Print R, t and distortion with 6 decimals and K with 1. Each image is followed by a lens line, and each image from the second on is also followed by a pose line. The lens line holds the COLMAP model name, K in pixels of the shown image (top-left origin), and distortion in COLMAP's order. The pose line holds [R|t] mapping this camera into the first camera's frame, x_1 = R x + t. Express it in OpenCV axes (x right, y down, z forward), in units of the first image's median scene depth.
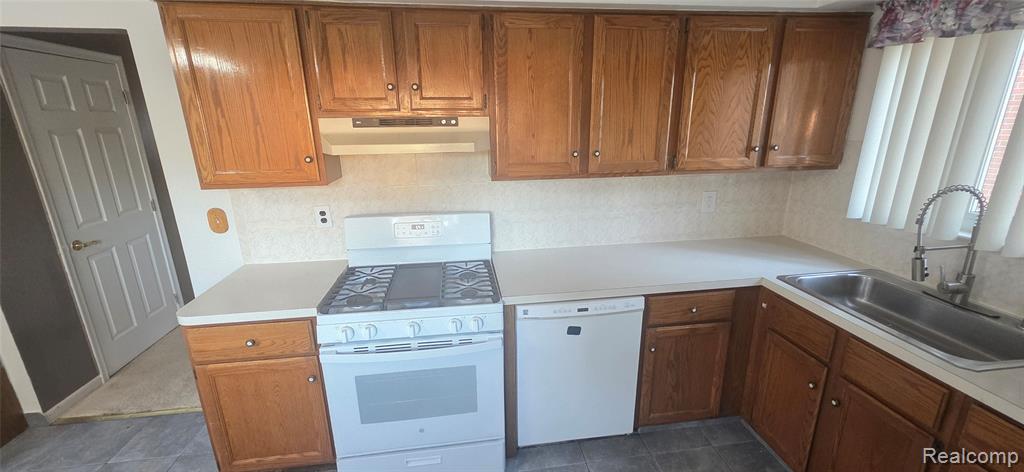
lens RADIAL K [[406.8, 0, 517.0], [0, 406.8, 236.0], [0, 0, 1]] dist [0.001017, -0.000731]
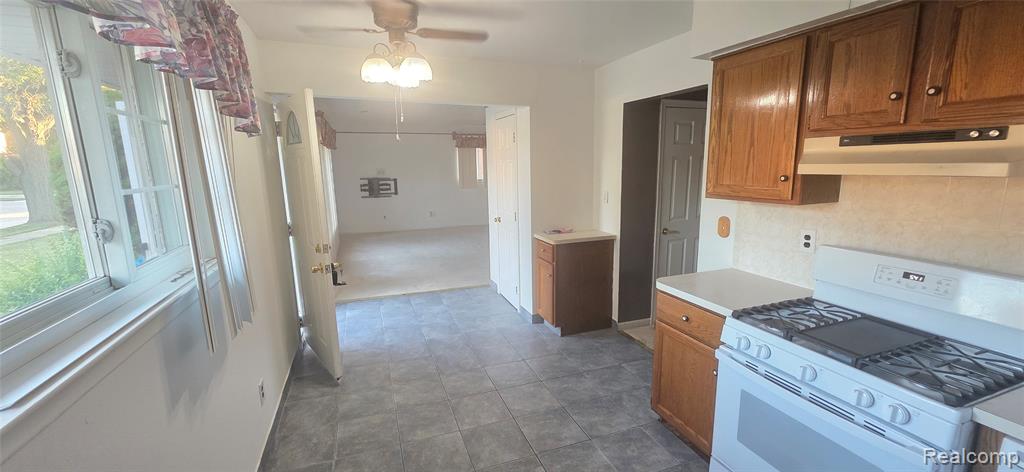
lens RADIAL K [[406.8, 0, 511.7], [0, 406.8, 236.0], [0, 0, 1]] dist [0.001017, -0.000731]
pose [[0.212681, 0.177141, -0.960931, 0.345779], [-0.255987, 0.959183, 0.120162, 0.005529], [0.942994, 0.220430, 0.249346, 0.115613]]
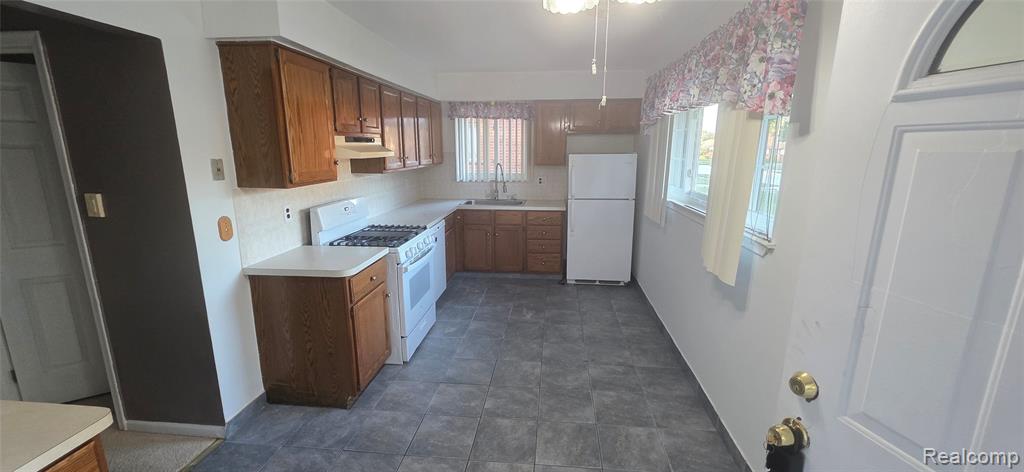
lens RADIAL K [[406.8, 0, 512.7], [0, 406.8, 235.5], [0, 0, 1]] dist [0.001017, -0.000731]
pose [[0.236155, -0.195826, 0.951779, -1.756039], [0.259425, 0.956637, 0.132457, 0.035760], [-0.936445, 0.215635, 0.276717, 0.034214]]
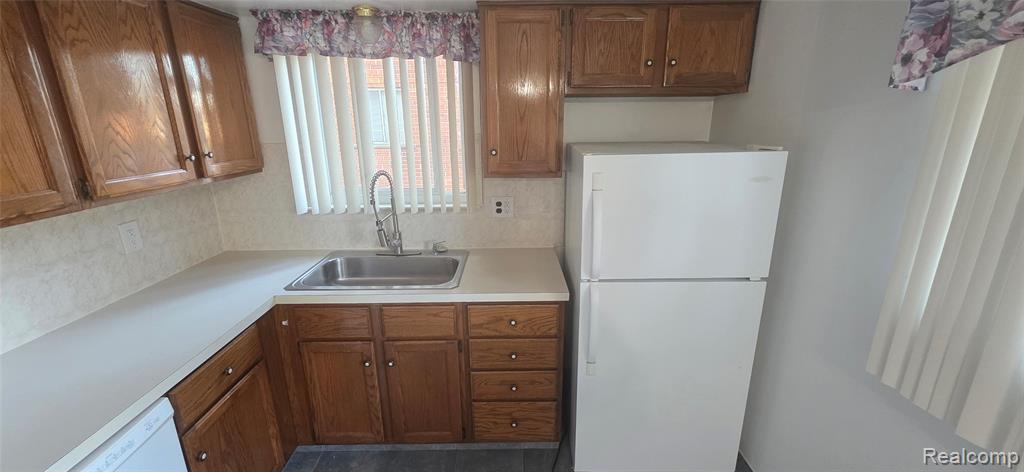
lens RADIAL K [[406.8, 0, 512.6], [0, 406.8, 236.3], [0, 0, 1]] dist [0.001017, -0.000731]
pose [[0.121672, -0.260443, 0.957792, -0.167056], [0.271890, 0.936798, 0.220195, -0.079096], [-0.954606, 0.233622, 0.184794, 0.302341]]
